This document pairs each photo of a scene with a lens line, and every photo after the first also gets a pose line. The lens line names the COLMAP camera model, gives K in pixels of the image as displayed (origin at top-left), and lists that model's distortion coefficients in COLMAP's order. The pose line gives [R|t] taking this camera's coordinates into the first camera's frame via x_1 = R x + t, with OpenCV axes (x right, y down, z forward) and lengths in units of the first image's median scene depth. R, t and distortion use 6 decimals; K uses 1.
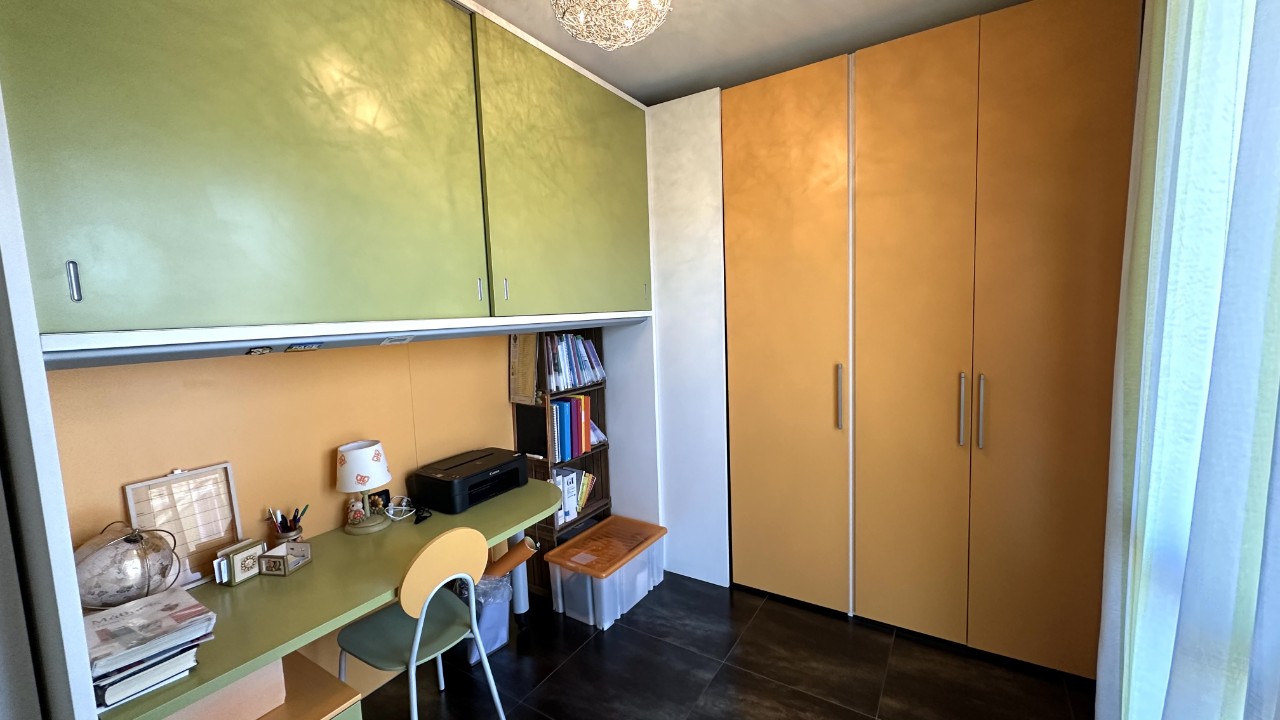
lens RADIAL K [[508.0, 0, 638.9], [0, 508.0, 359.0], [0, 0, 1]] dist [-0.001553, 0.000780]
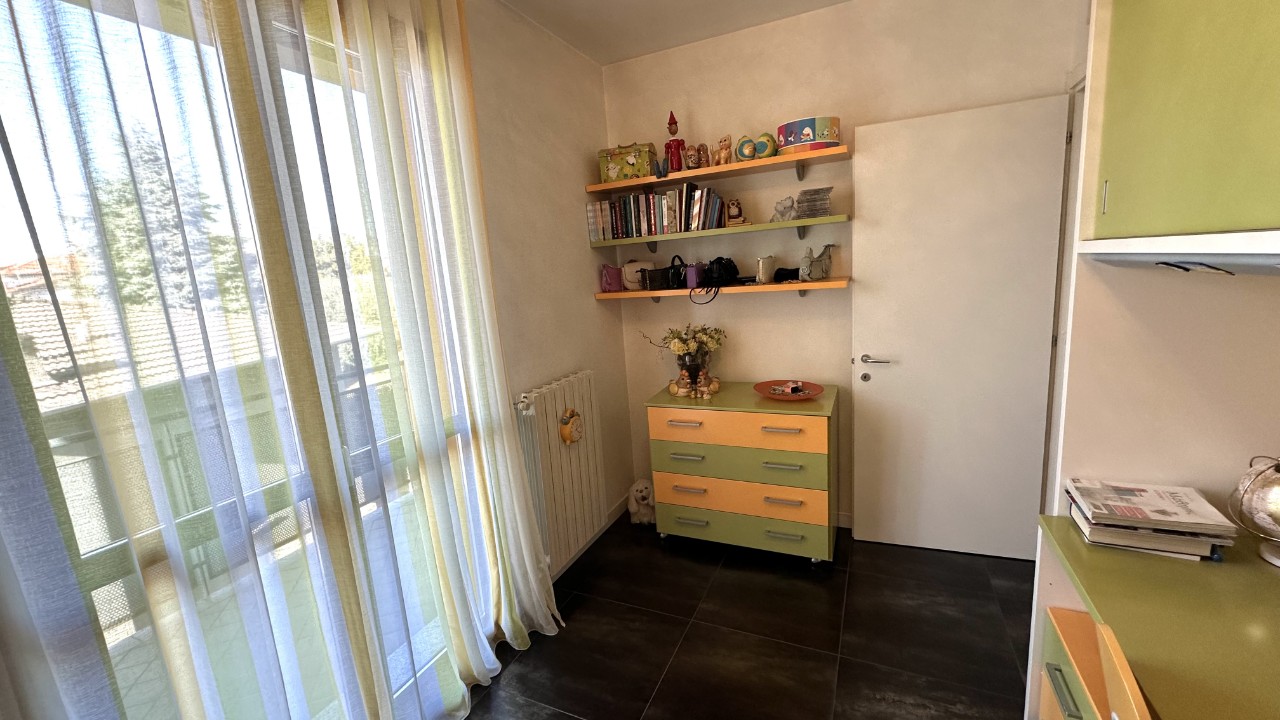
lens RADIAL K [[508.0, 0, 641.2], [0, 508.0, 361.4], [0, 0, 1]] dist [-0.001553, 0.000780]
pose [[-0.985451, 0.125388, -0.114737, 0.105392], [0.089608, 0.956931, 0.276140, -0.099339], [0.144420, 0.261841, -0.954244, 0.997047]]
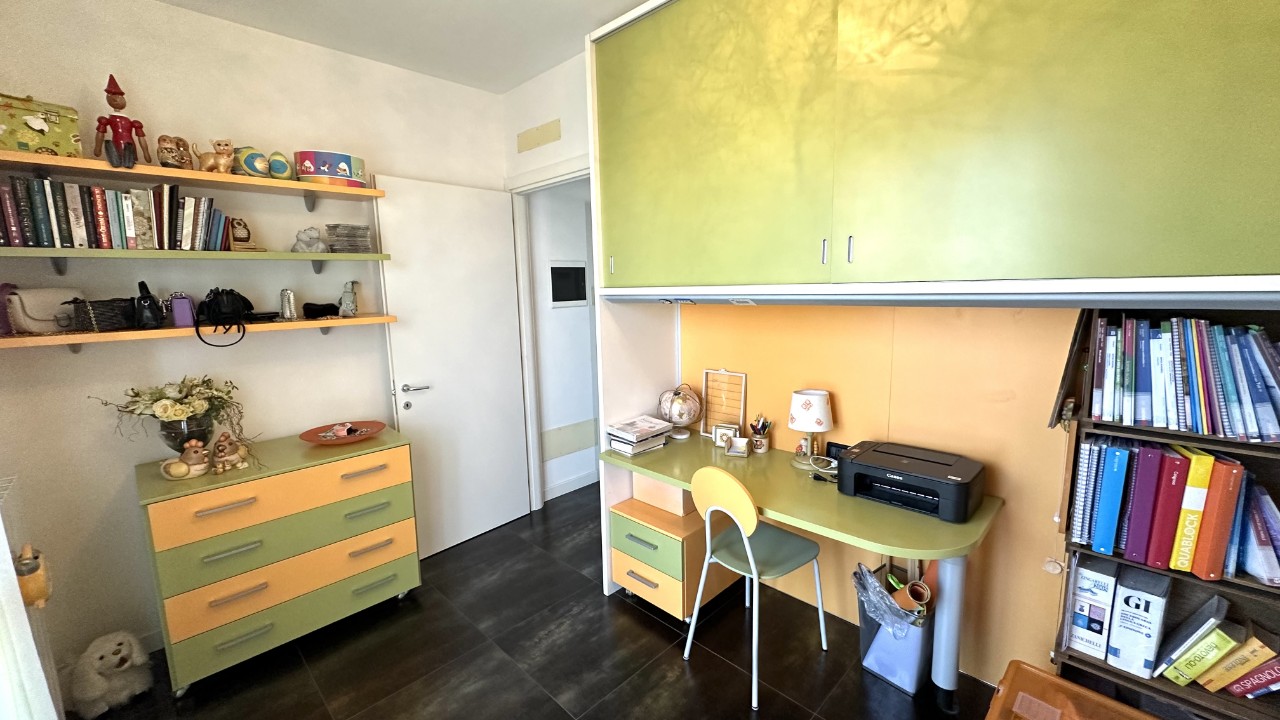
lens RADIAL K [[508.0, 0, 638.6], [0, 508.0, 362.4], [0, 0, 1]] dist [-0.001553, 0.000780]
pose [[-0.207428, 0.186566, -0.960295, 0.545257], [-0.064659, 0.976884, 0.203756, -0.092423], [0.976111, 0.104357, -0.190570, 0.746963]]
